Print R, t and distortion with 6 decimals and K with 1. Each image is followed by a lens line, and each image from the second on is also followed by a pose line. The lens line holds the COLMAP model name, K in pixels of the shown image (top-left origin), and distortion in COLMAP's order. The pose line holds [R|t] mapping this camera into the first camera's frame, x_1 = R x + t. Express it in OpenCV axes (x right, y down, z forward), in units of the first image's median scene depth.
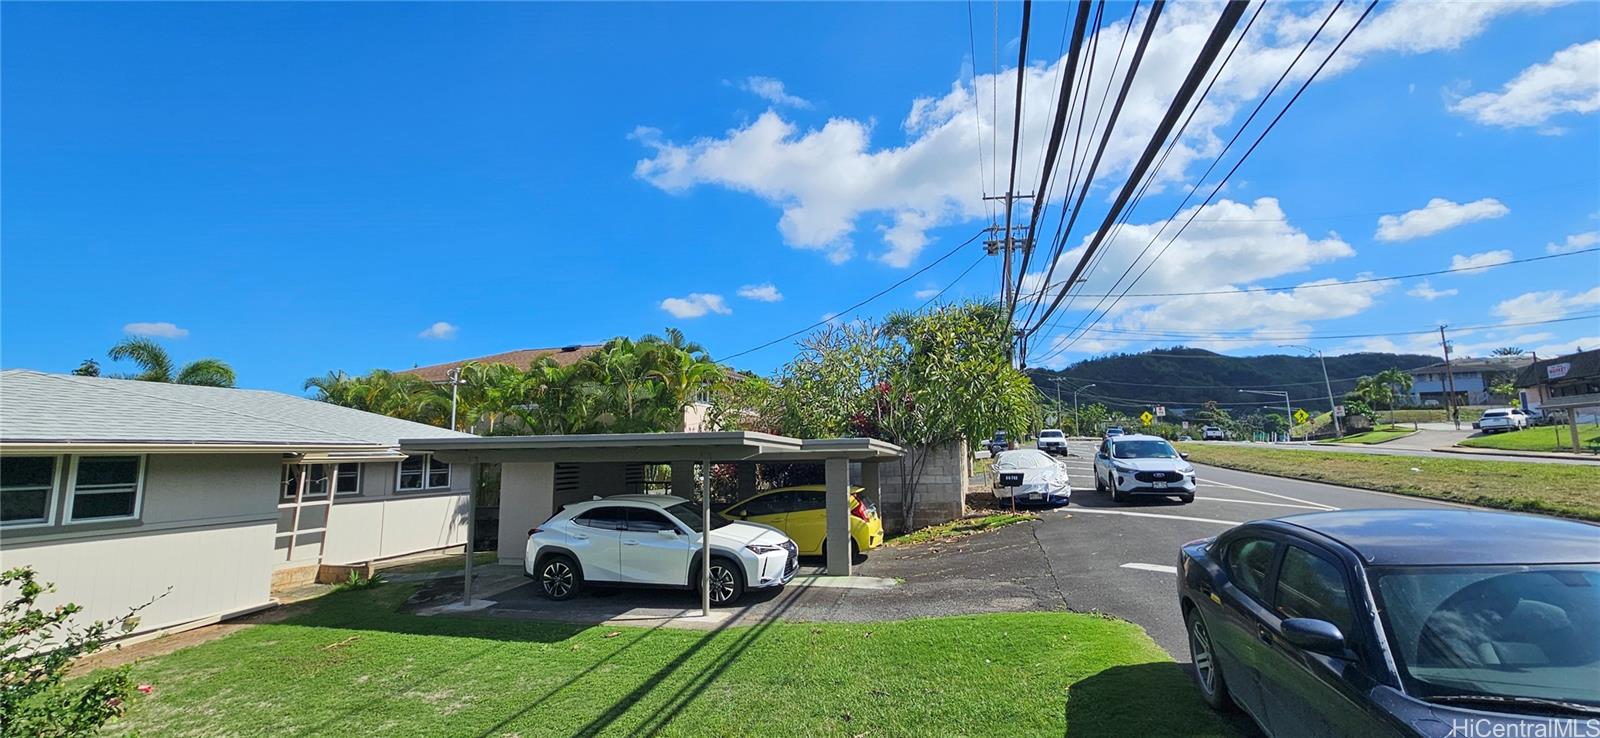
lens RADIAL K [[655.8, 0, 802.3], [0, 655.8, 362.4], [0, 0, 1]] dist [0.000710, -0.000772]
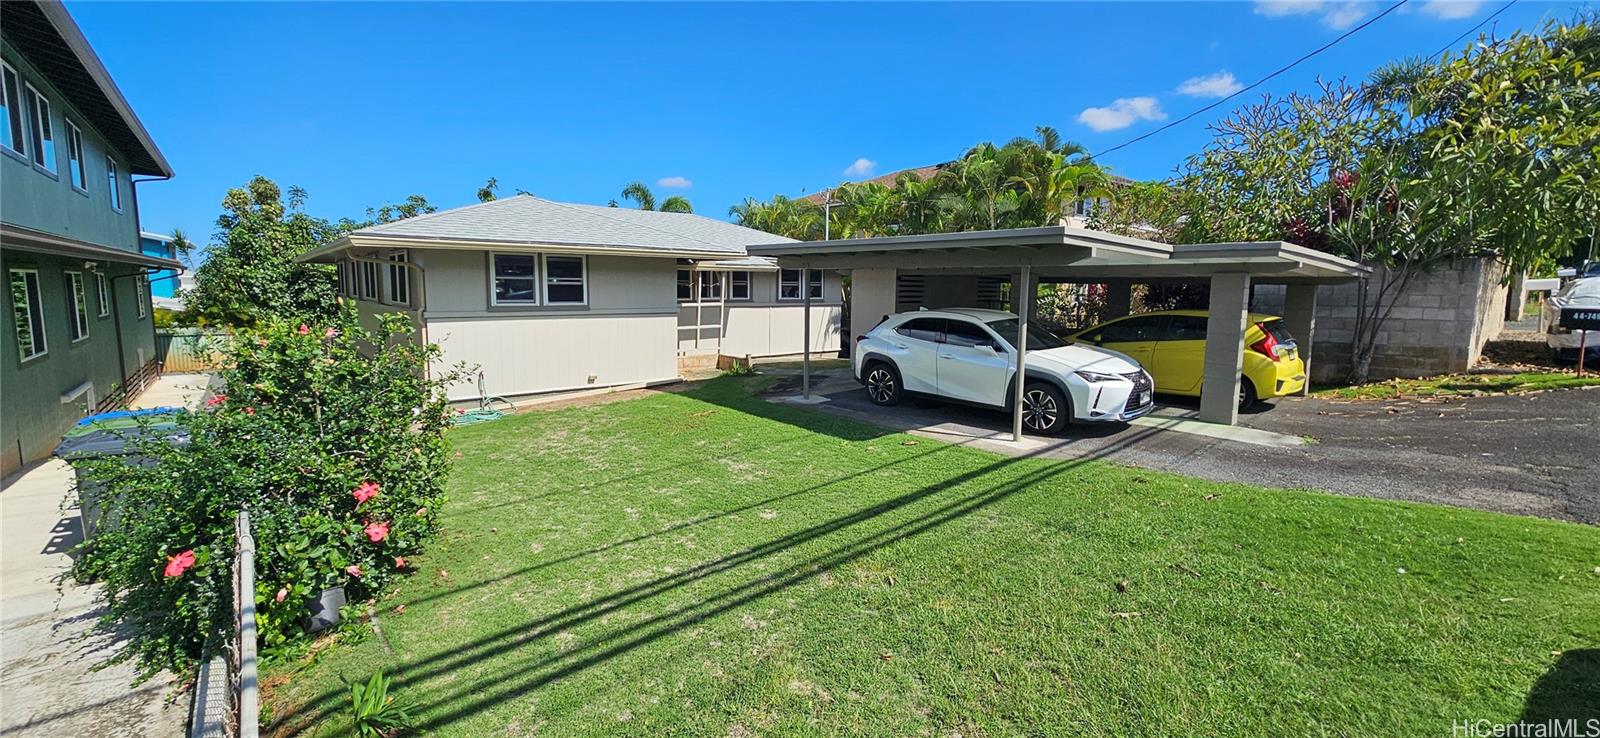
lens RADIAL K [[655.8, 0, 800.3], [0, 655.8, 365.3], [0, 0, 1]] dist [0.000710, -0.000772]
pose [[0.825149, 0.094069, -0.557028, 0.073917], [0.053429, 0.968623, 0.242725, 0.041833], [0.562382, -0.230046, 0.794232, 0.115964]]
